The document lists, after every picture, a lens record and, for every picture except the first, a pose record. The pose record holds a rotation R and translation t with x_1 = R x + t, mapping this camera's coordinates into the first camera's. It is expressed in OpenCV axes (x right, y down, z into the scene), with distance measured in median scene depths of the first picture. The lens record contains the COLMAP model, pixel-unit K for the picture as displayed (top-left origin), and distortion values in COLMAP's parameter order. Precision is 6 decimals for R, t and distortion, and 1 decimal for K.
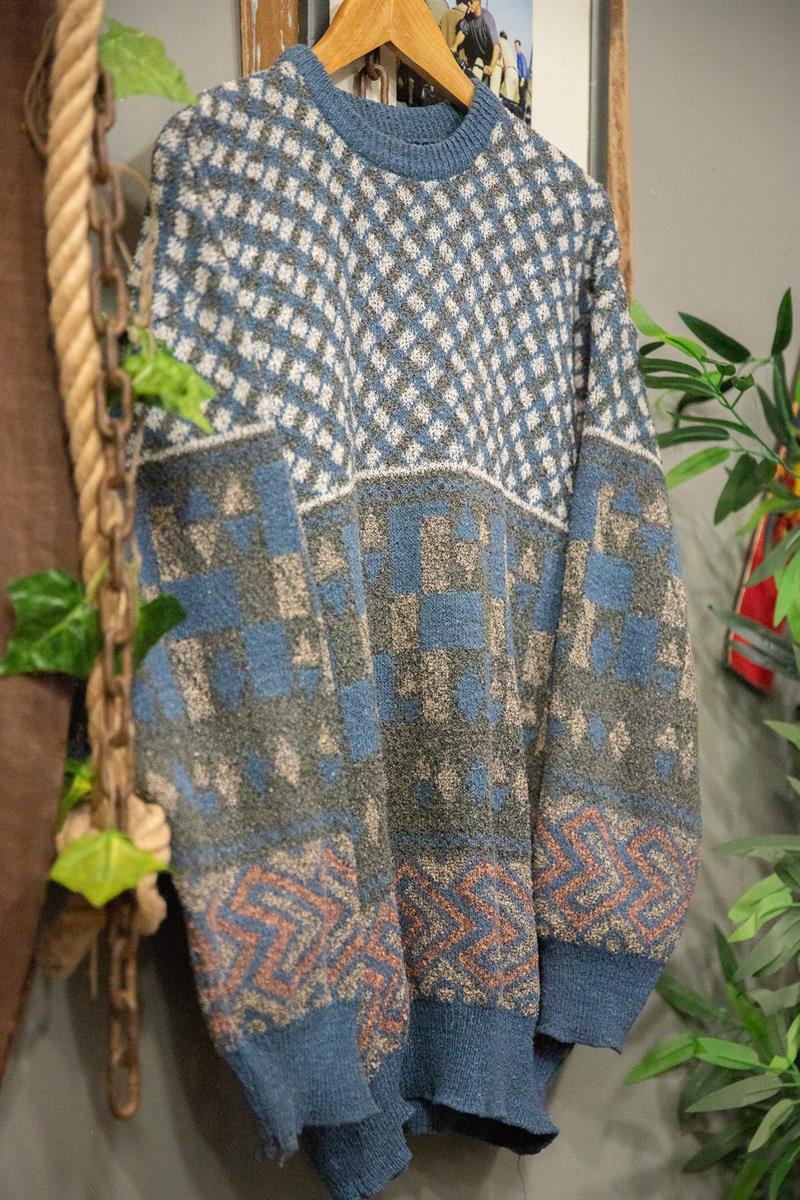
lens RADIAL K [[2192.8, 0, 398.4], [0, 2192.8, 605.5], [0, 0, 1]] dist [0.160357, 0.046423]
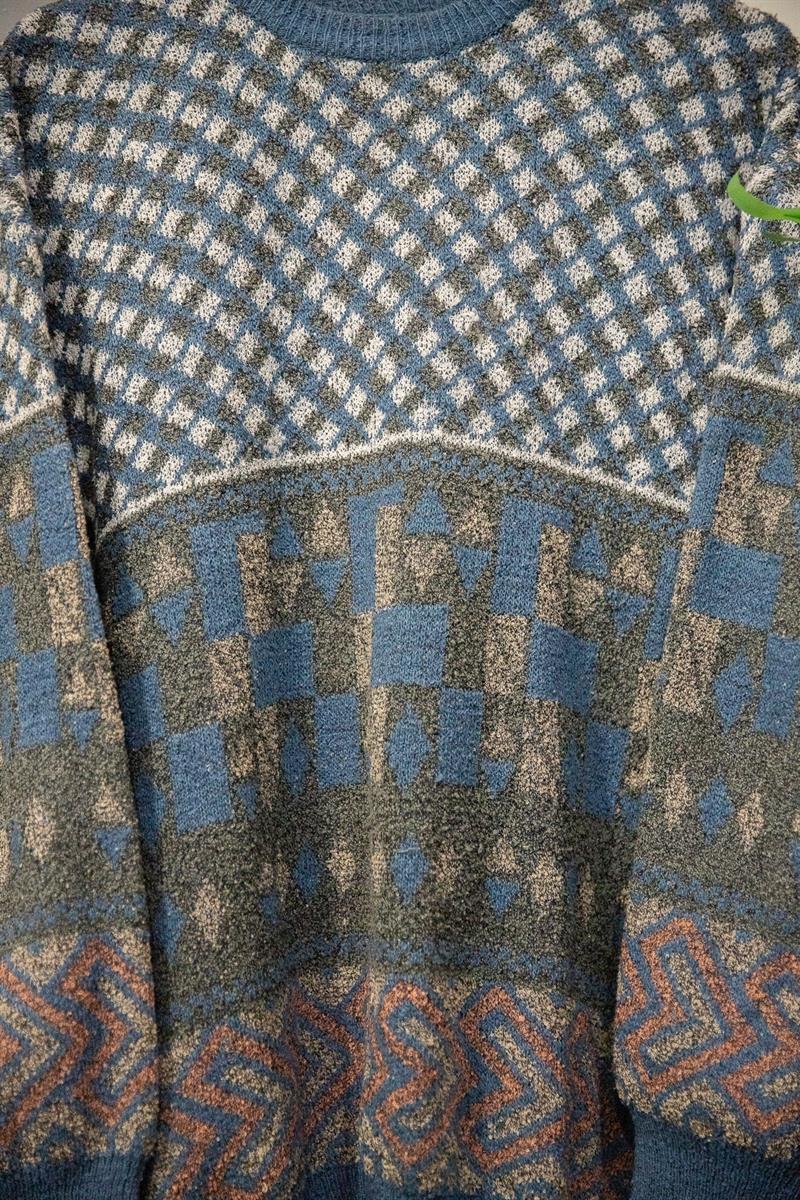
lens RADIAL K [[1957.3, 0, 400.2], [0, 1957.3, 606.6], [0, 0, 1]] dist [0.100002, 0.129935]
pose [[0.731600, -0.040256, -0.680545, 0.465641], [0.013916, 0.998929, -0.044129, 0.022348], [0.681593, 0.022814, 0.731376, 0.518899]]
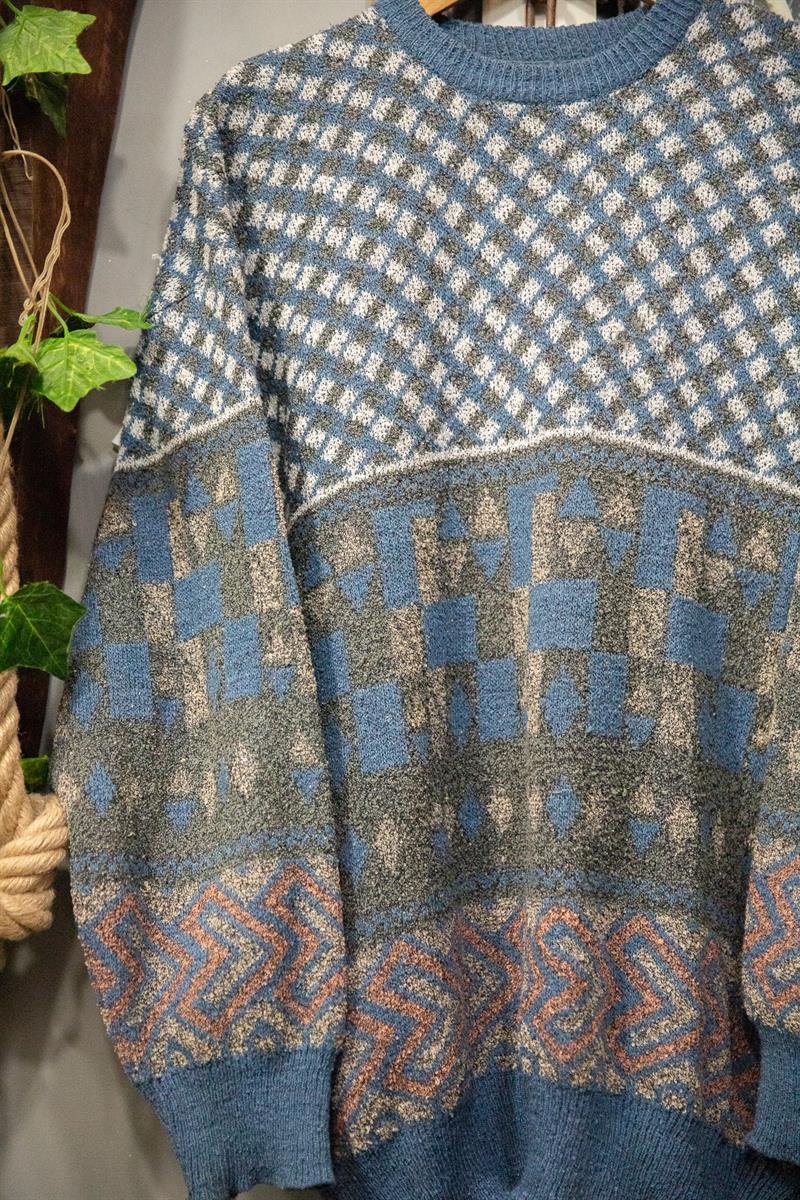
lens RADIAL K [[2069.6, 0, 398.1], [0, 2069.6, 605.2], [0, 0, 1]] dist [0.121018, 0.197119]
pose [[0.697022, -0.045263, -0.715619, 0.543986], [0.006015, 0.998340, -0.057286, 0.047555], [0.717024, 0.035625, 0.696137, 0.405003]]
